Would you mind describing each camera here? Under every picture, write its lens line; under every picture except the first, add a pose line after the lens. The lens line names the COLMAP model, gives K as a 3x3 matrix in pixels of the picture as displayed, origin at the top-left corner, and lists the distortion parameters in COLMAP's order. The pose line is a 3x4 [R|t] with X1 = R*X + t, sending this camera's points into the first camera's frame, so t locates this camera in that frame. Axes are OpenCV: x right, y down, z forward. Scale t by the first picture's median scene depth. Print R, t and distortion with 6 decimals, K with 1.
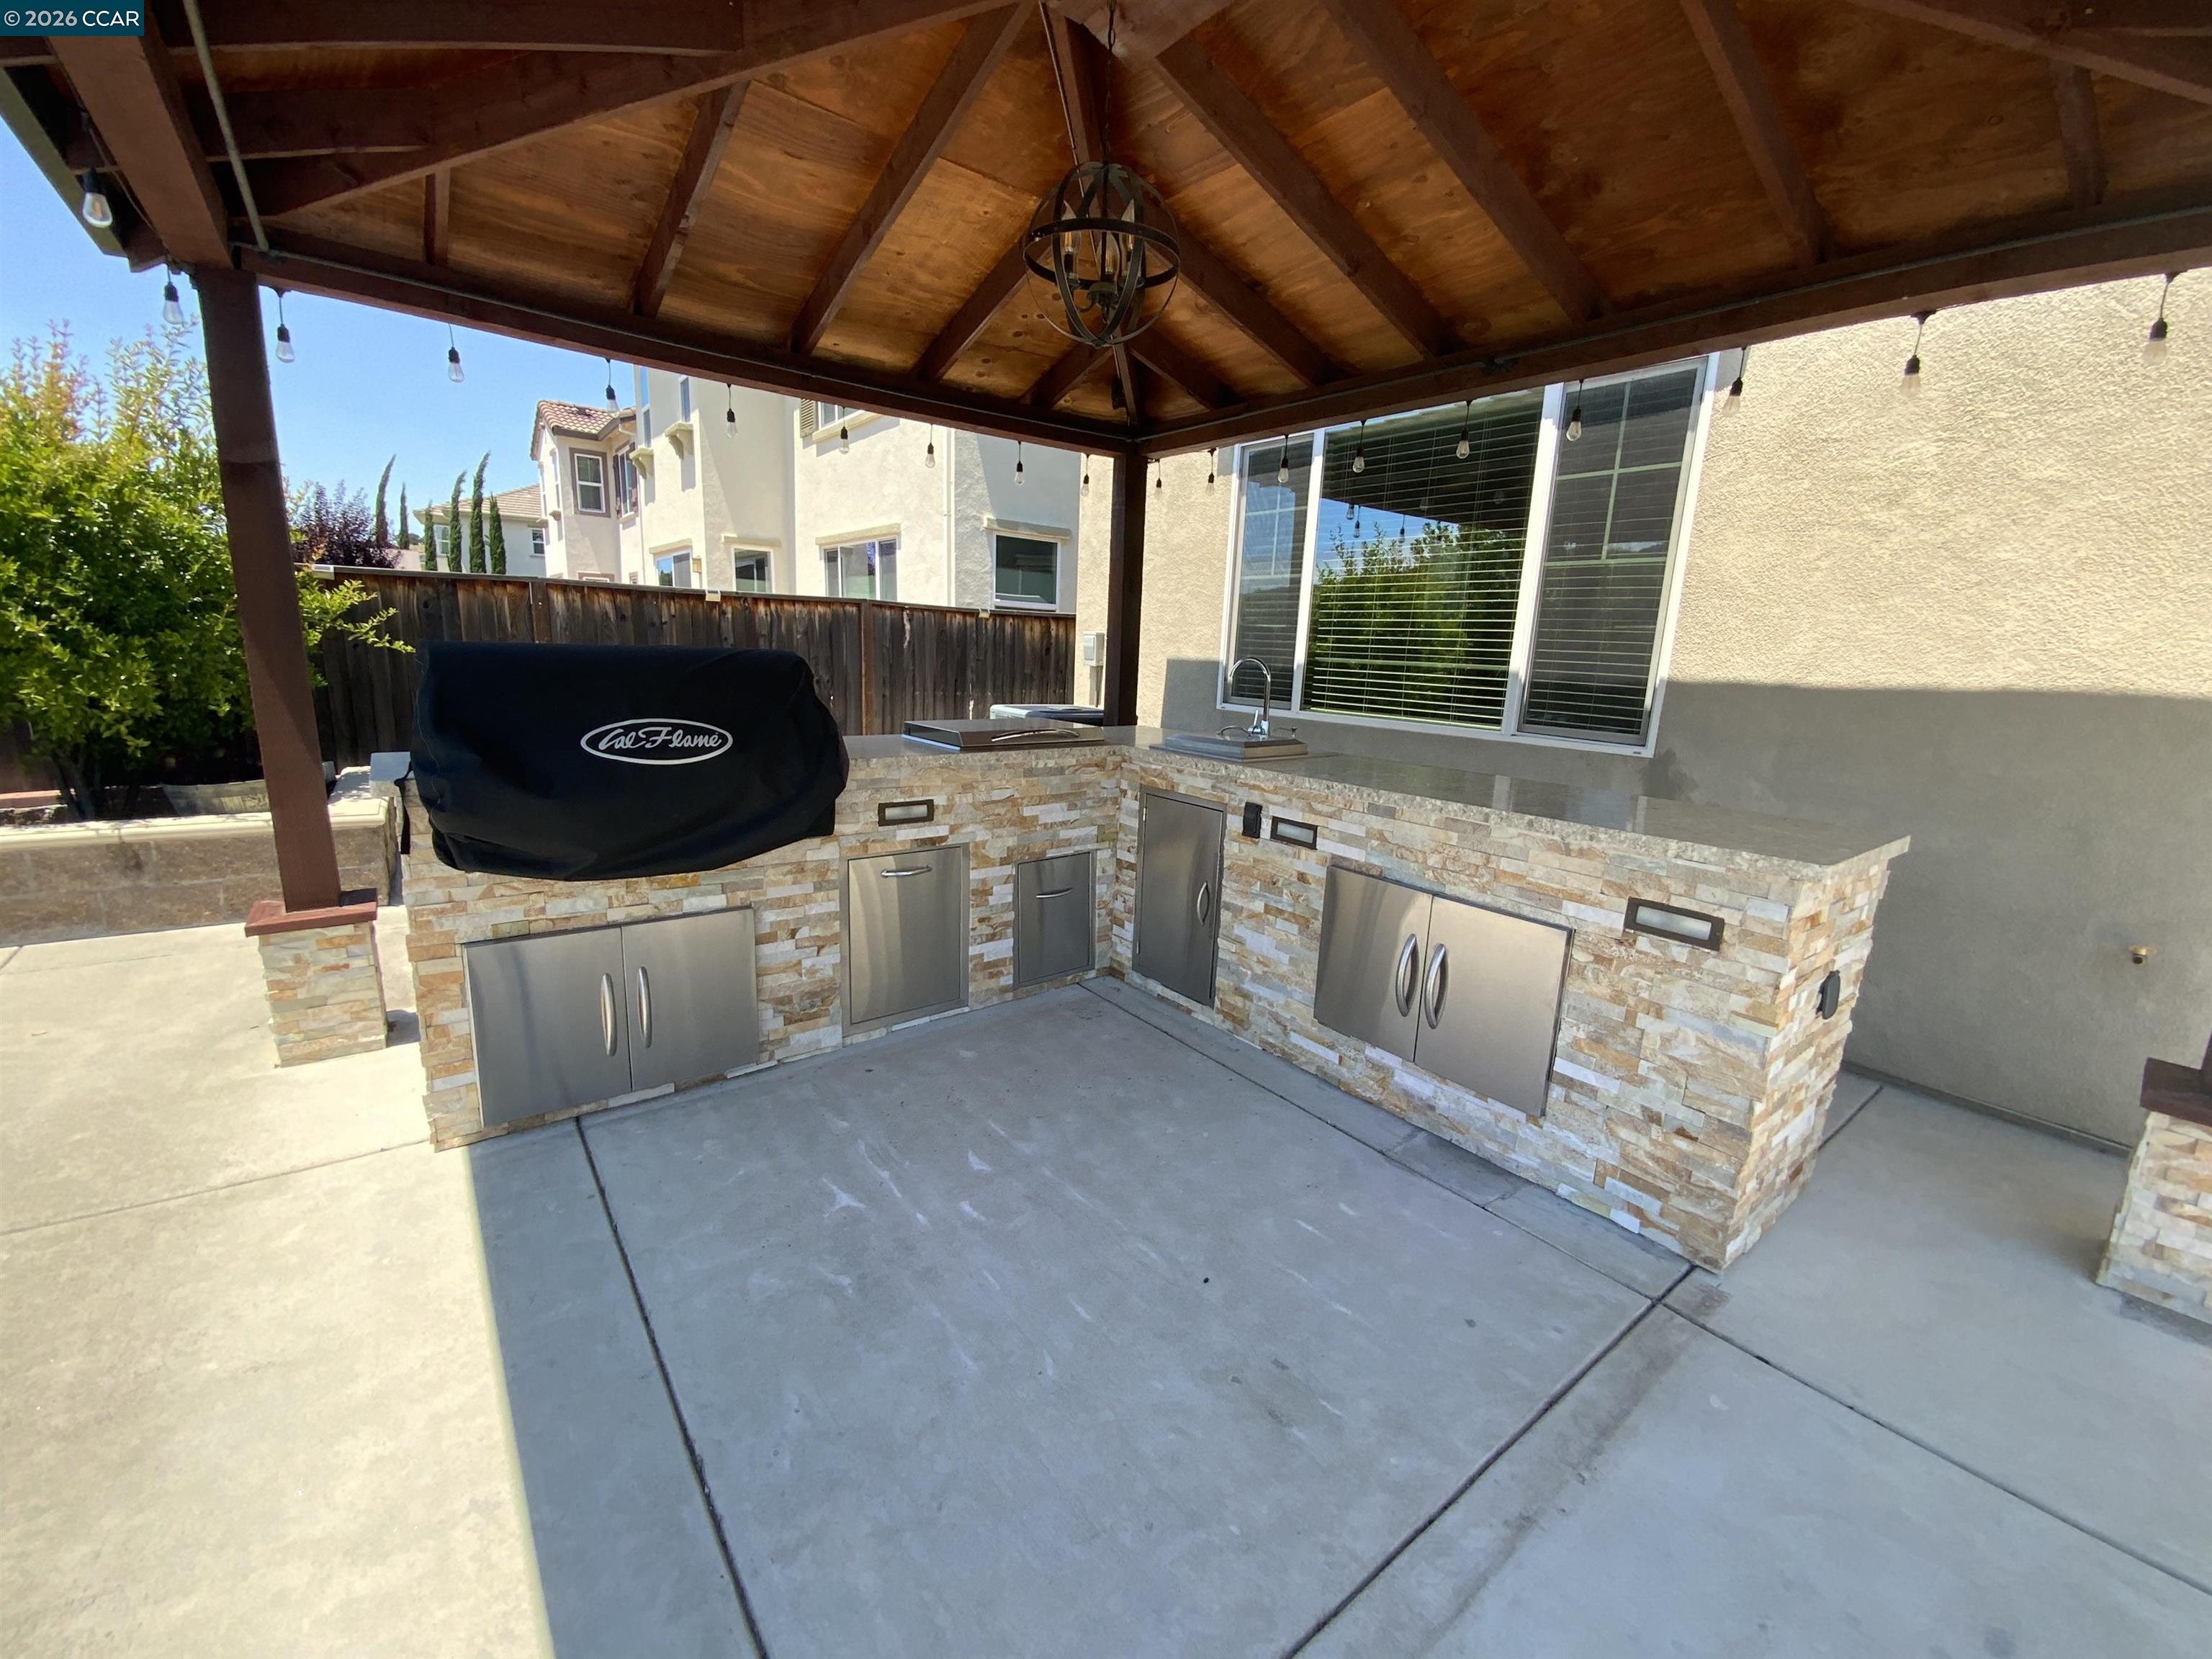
lens RADIAL K [[899.9, 0, 1106.0], [0, 899.9, 829.5], [0, 0, 1]] dist [0.017325, -0.017150]
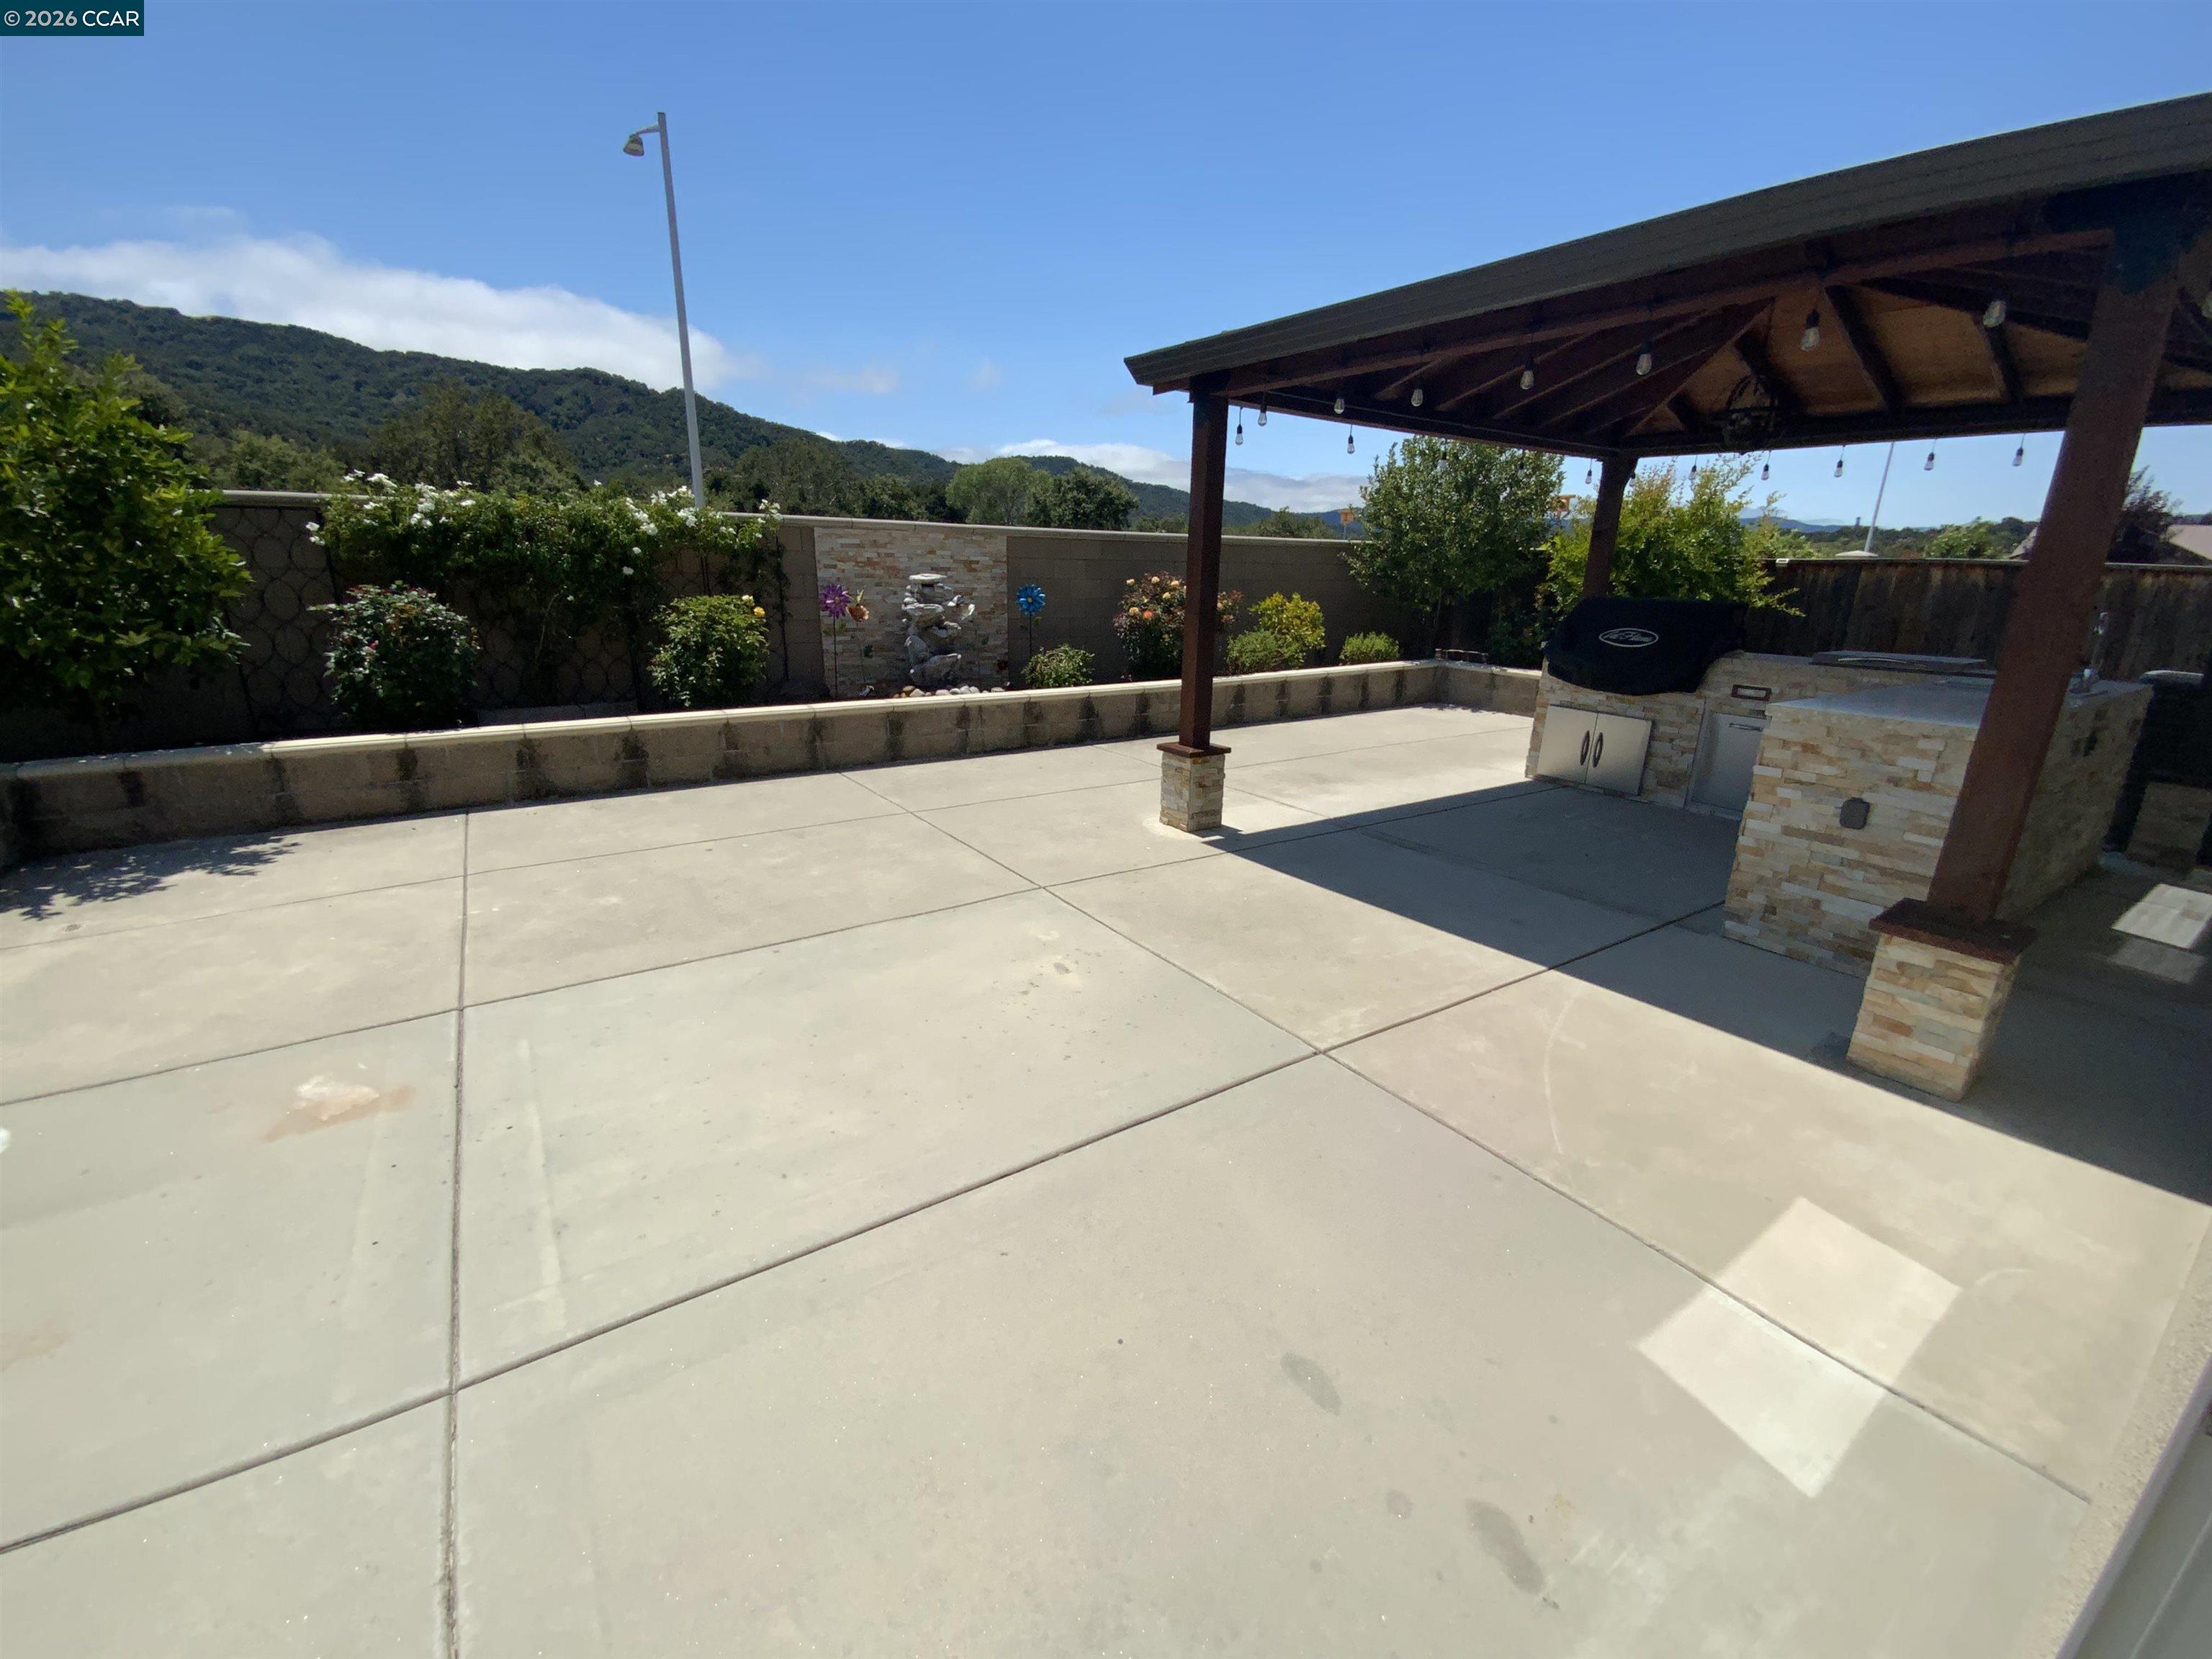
lens RADIAL K [[899.9, 0, 1106.0], [0, 899.9, 829.5], [0, 0, 1]] dist [0.017325, -0.017150]
pose [[-0.070034, 0.243205, -0.967443, 1.351568], [-0.222302, 0.941631, 0.252809, 0.054993], [0.972459, 0.232770, -0.011882, -0.134979]]
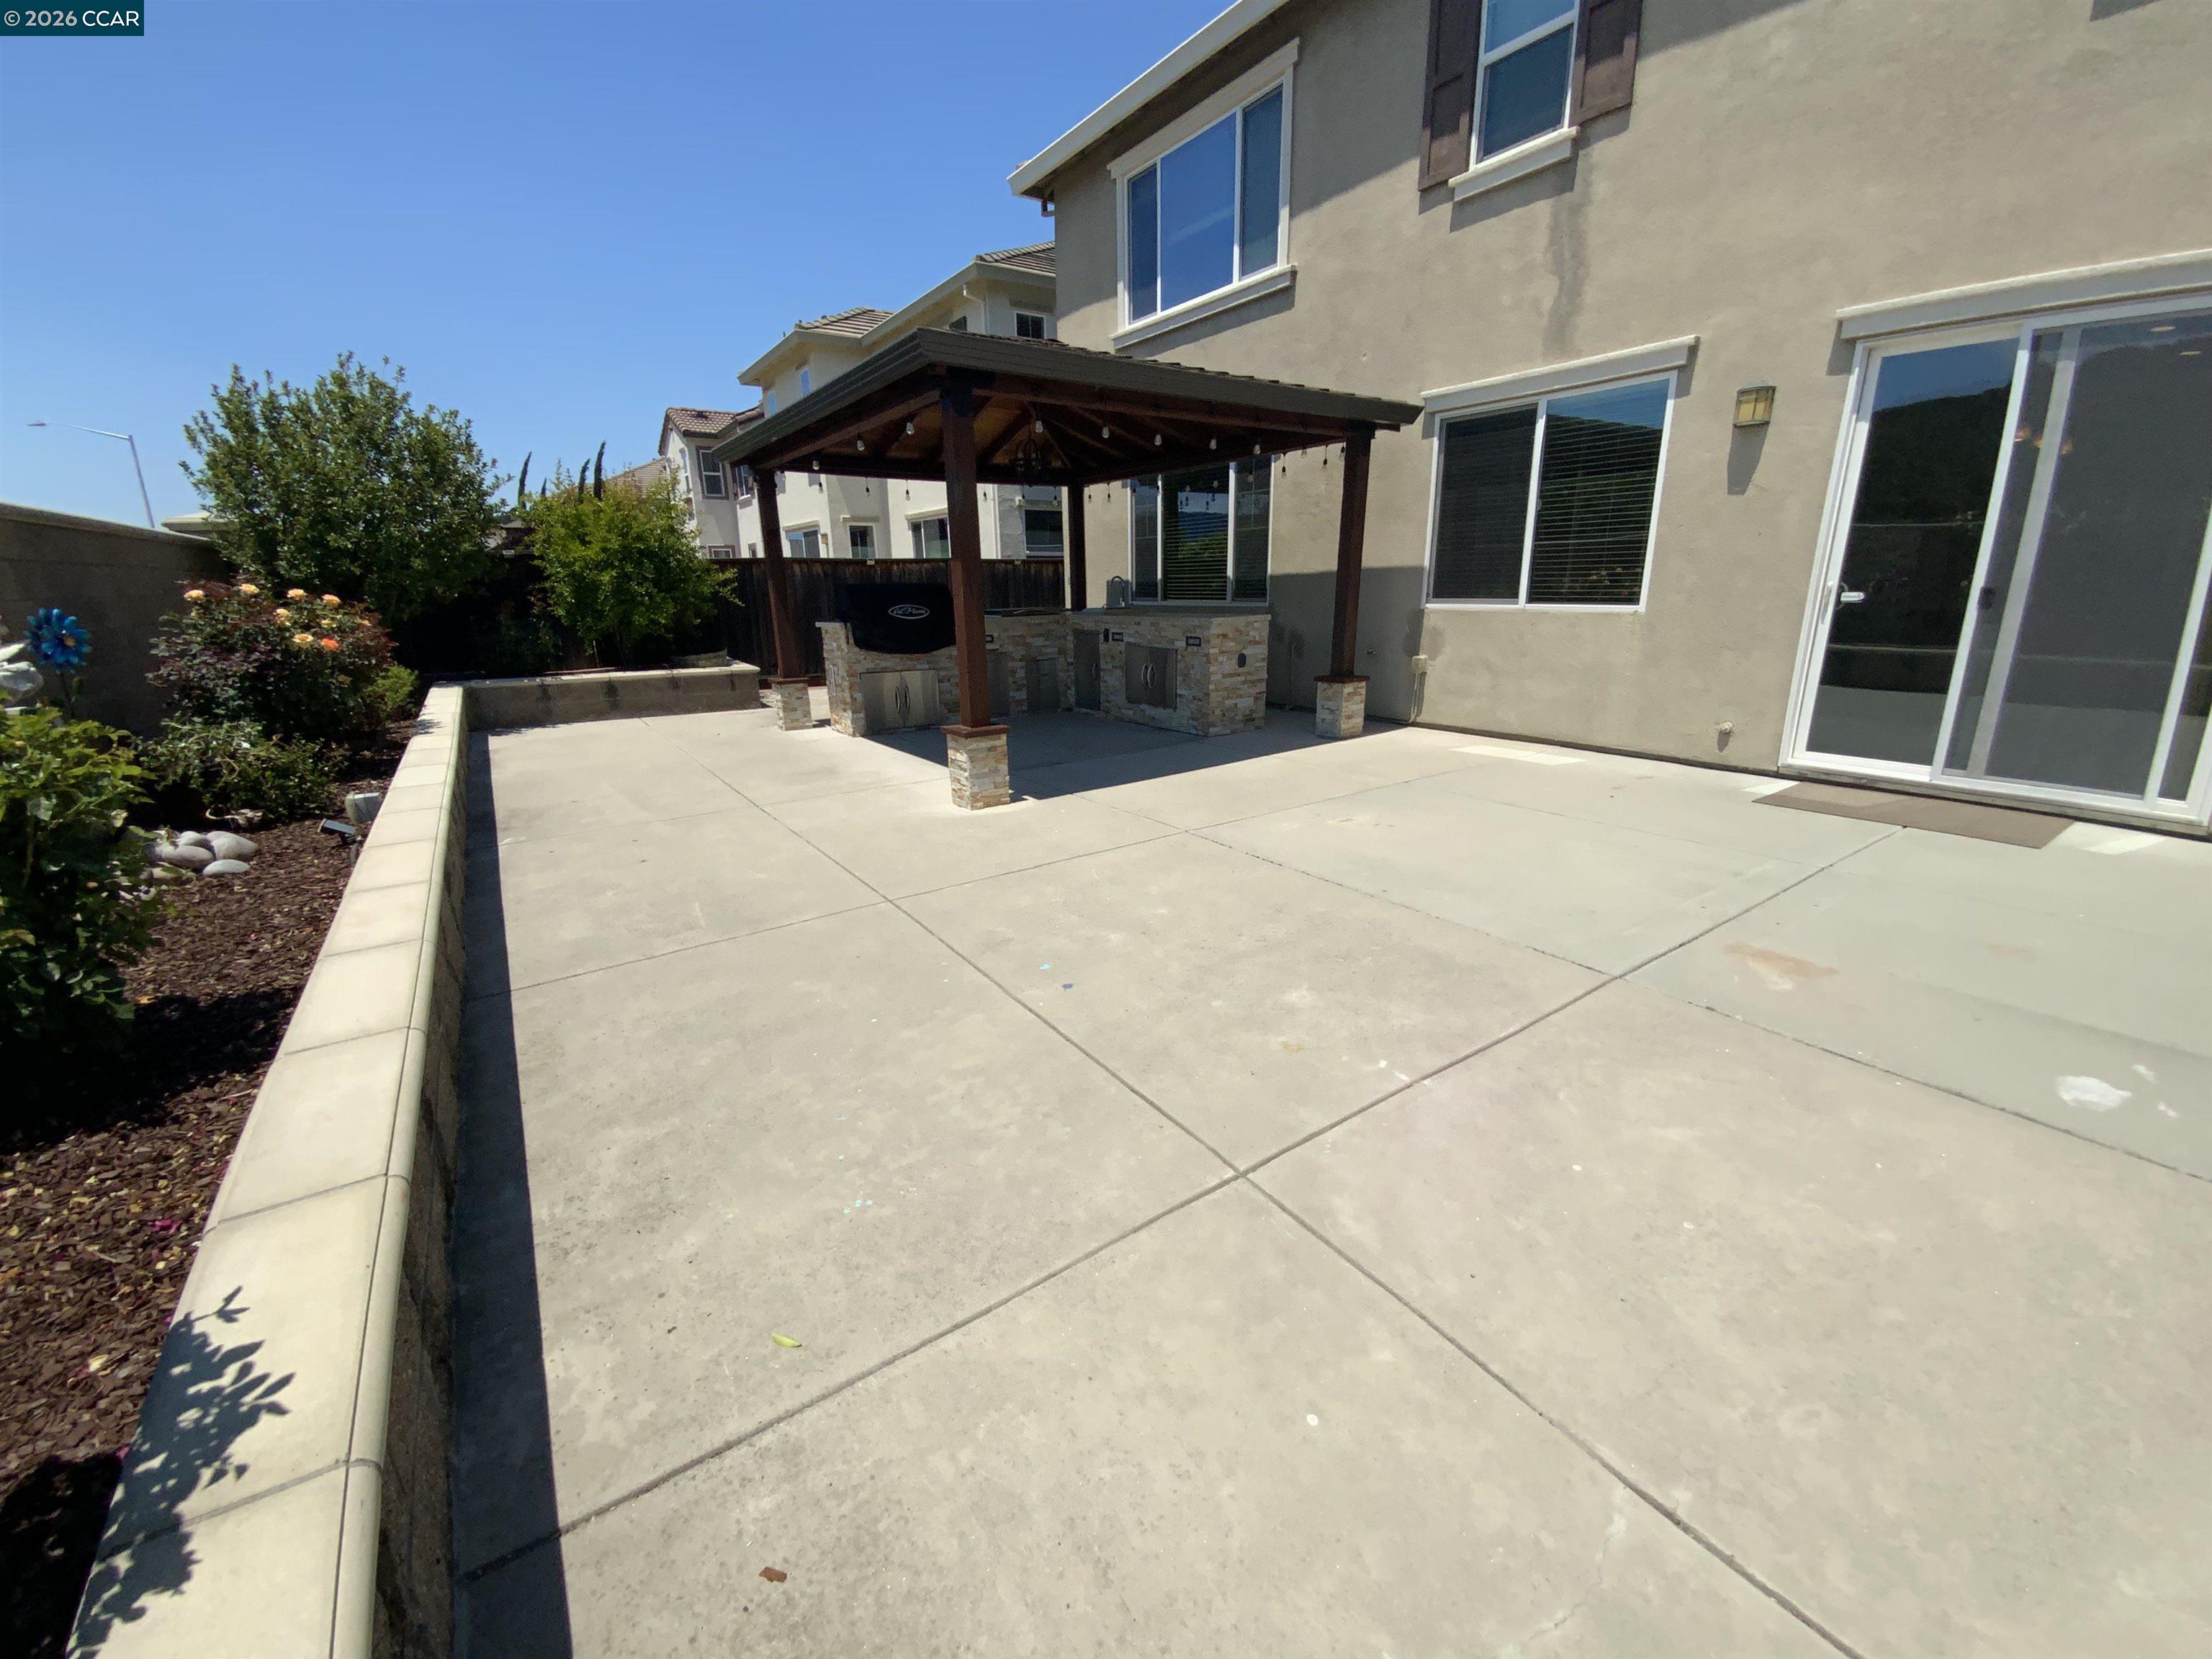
lens RADIAL K [[899.9, 0, 1106.0], [0, 899.9, 829.5], [0, 0, 1]] dist [0.017325, -0.017150]
pose [[0.996783, -0.039301, -0.069852, 0.269813], [0.043771, 0.997011, 0.063659, 0.334969], [0.067141, -0.066511, 0.995524, -1.474611]]
